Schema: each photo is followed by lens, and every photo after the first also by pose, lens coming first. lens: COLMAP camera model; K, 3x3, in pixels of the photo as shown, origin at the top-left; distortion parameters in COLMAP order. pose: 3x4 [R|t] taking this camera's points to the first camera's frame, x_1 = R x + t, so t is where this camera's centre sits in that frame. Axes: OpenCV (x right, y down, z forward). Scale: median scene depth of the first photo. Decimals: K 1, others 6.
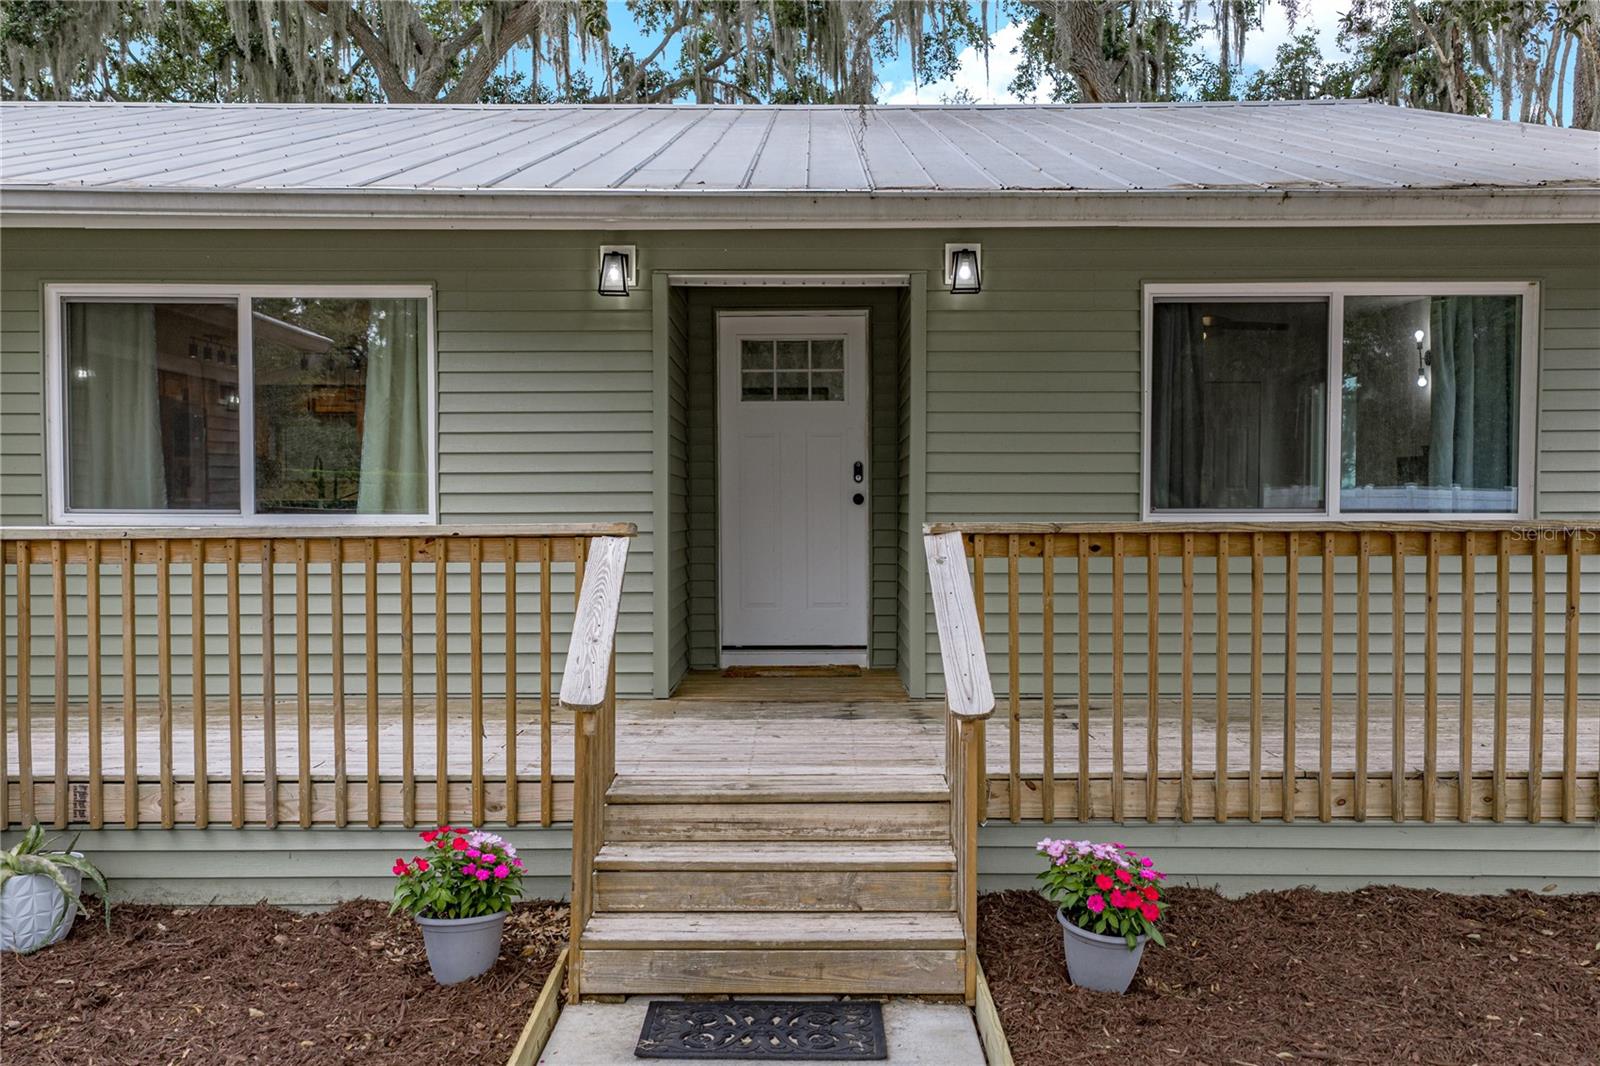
lens RADIAL K [[1325.8, 0, 800.0], [0, 1325.8, 533.0], [0, 0, 1]] dist [0.004854, 0.005363]
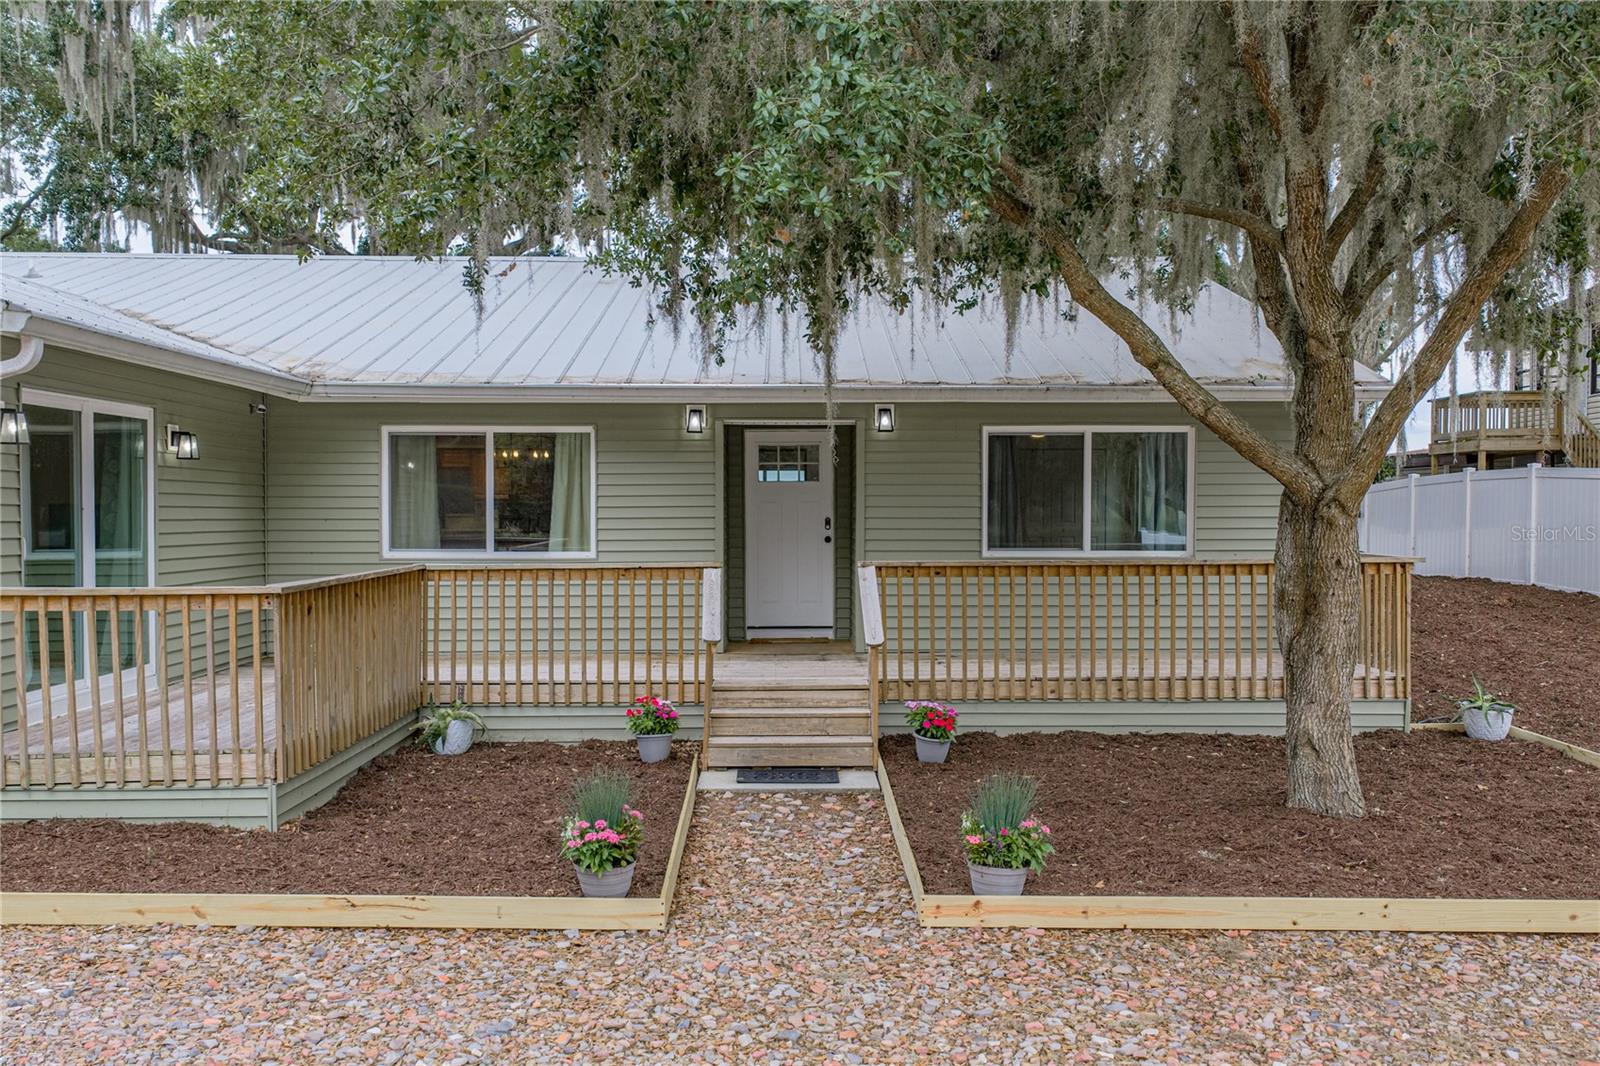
lens RADIAL K [[1309.8, 0, 793.6], [0, 1309.8, 506.0], [0, 0, 1]] dist [0.018764, 0.003365]
pose [[0.999863, -0.000133, 0.016534, -0.045047], [0.000545, 0.999690, -0.024906, -0.044255], [-0.016525, 0.024911, 0.999553, -1.109422]]
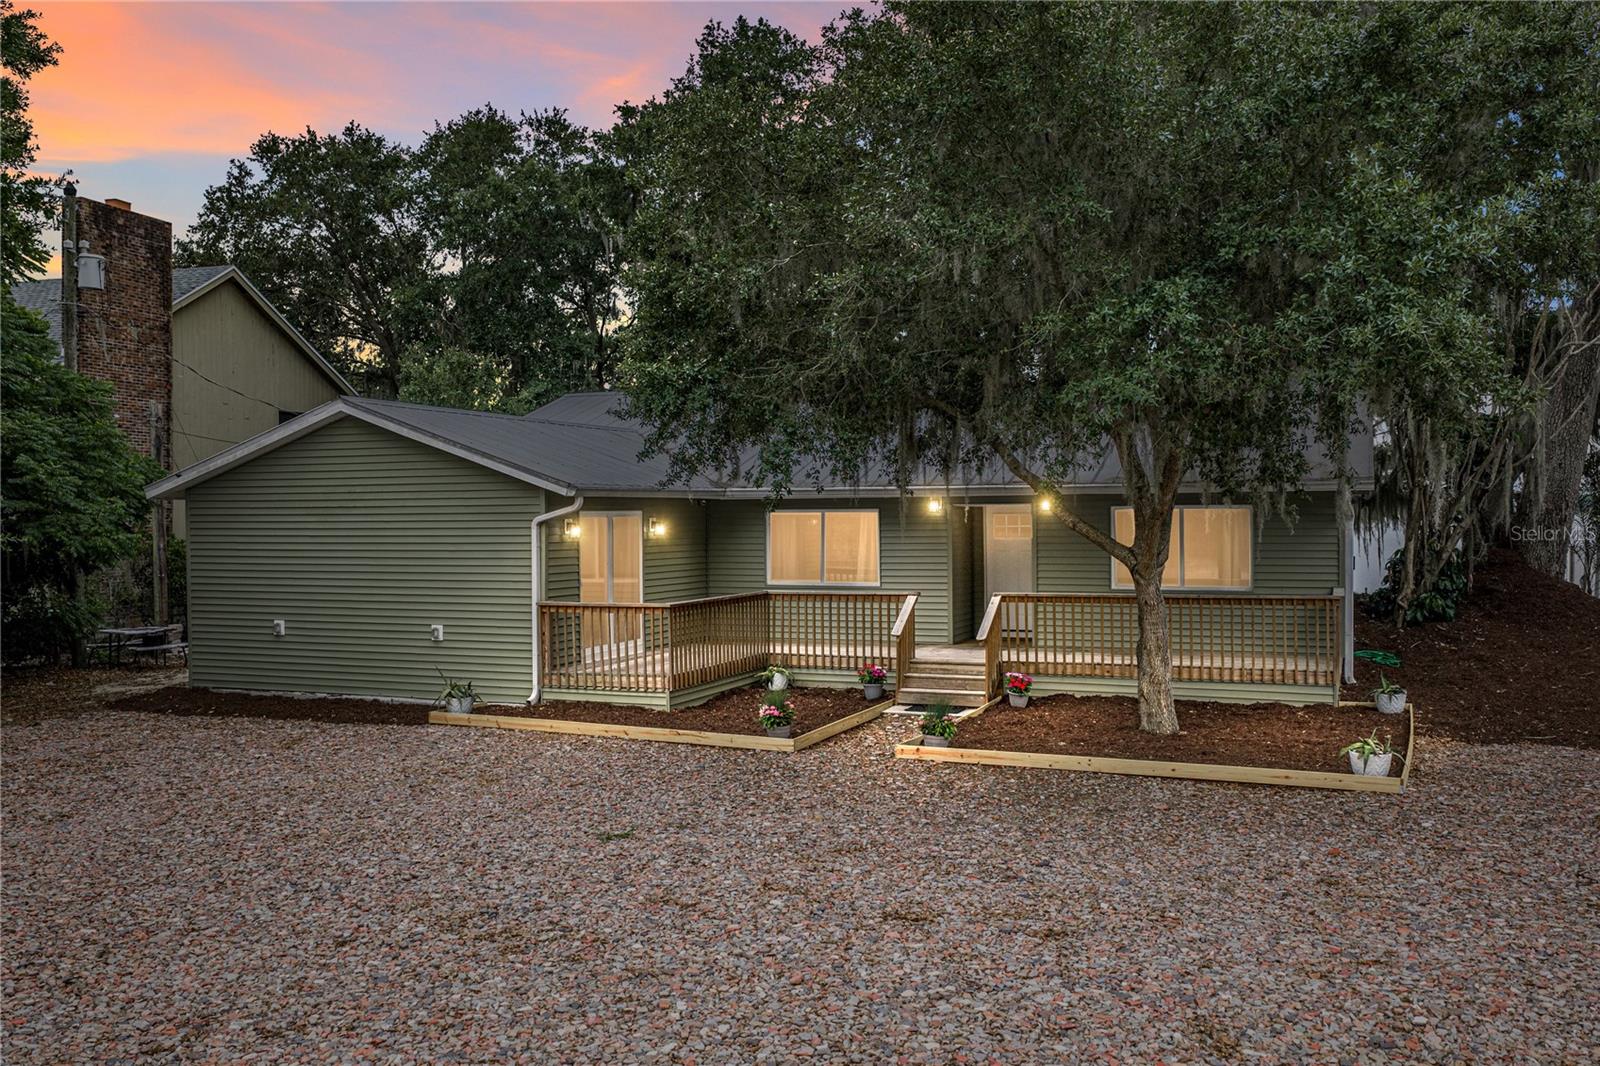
lens RADIAL K [[1312.4, 0, 800.0], [0, 1312.4, 533.0], [0, 0, 1]] dist [0.067721, 0.001824]
pose [[0.918091, -0.006111, -0.396323, 1.047888], [0.002743, 0.999955, -0.009062, -0.140931], [0.396360, 0.007233, 0.918067, -2.576979]]
